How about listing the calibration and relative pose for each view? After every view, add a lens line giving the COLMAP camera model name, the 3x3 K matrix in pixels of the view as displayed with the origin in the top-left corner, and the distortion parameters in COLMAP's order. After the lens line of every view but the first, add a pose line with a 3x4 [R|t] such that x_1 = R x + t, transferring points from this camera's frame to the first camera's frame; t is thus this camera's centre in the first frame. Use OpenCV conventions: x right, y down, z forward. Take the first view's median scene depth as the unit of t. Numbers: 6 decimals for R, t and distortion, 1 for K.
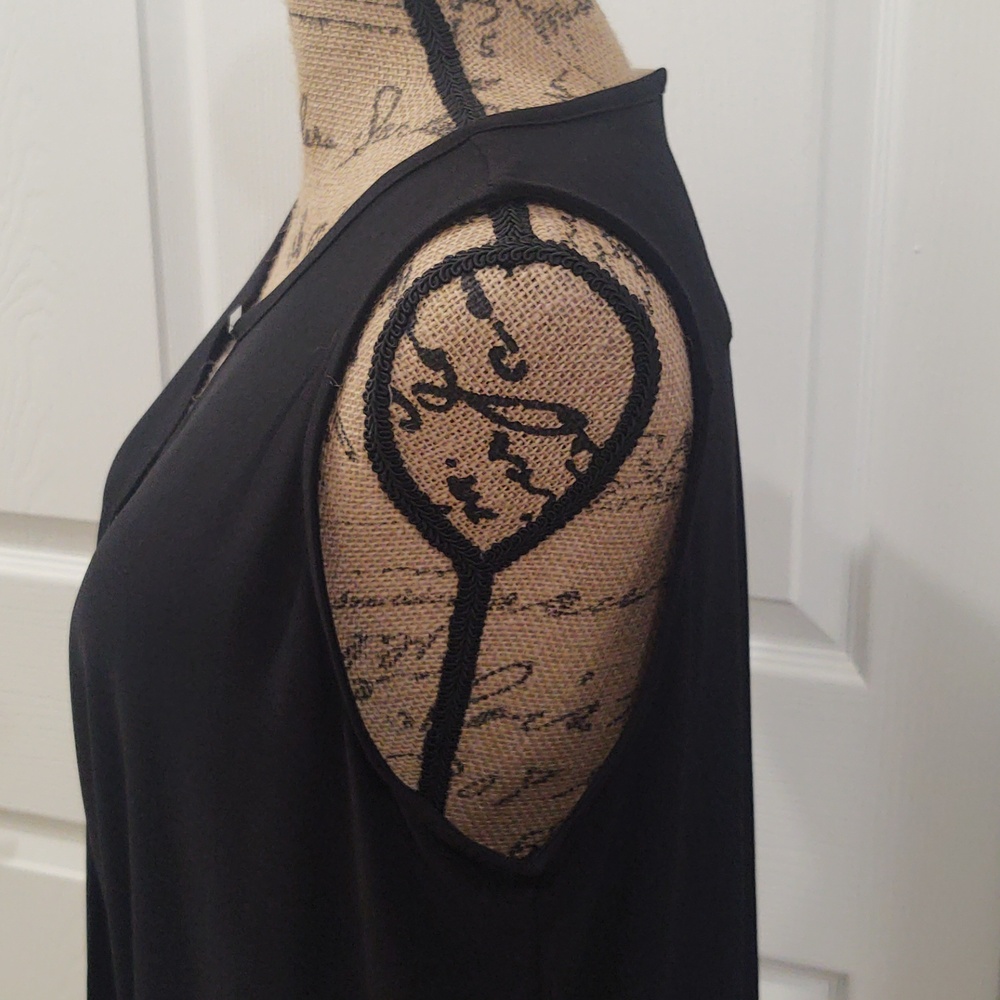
lens RADIAL K [[1596.6, 0, 500.0], [0, 1596.6, 500.0], [0, 0, 1]] dist [0.178967, -0.029963]
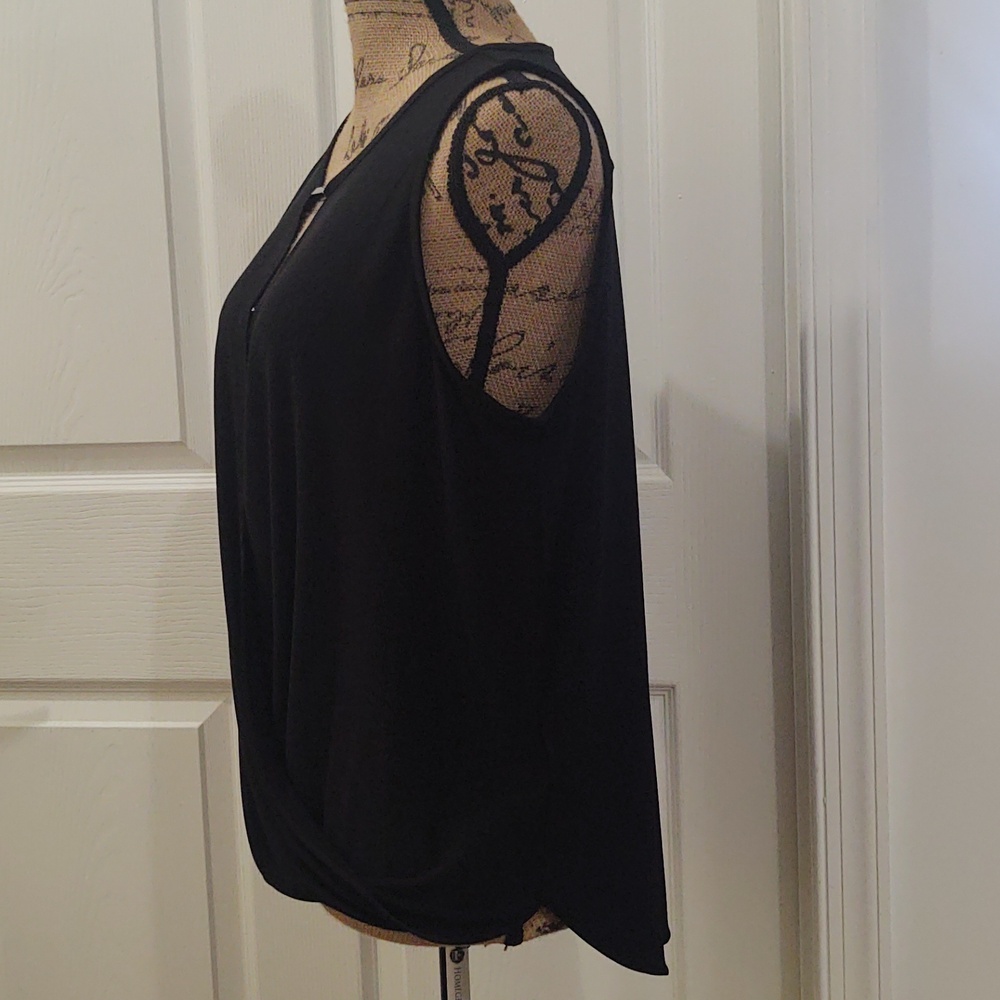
lens RADIAL K [[1596.6, 0, 500.0], [0, 1596.6, 500.0], [0, 0, 1]] dist [0.178967, -0.029963]
pose [[0.982393, -0.050203, 0.179957, -0.381366], [0.077995, 0.985474, -0.150856, 0.620427], [-0.169769, 0.162235, 0.972038, -0.836301]]
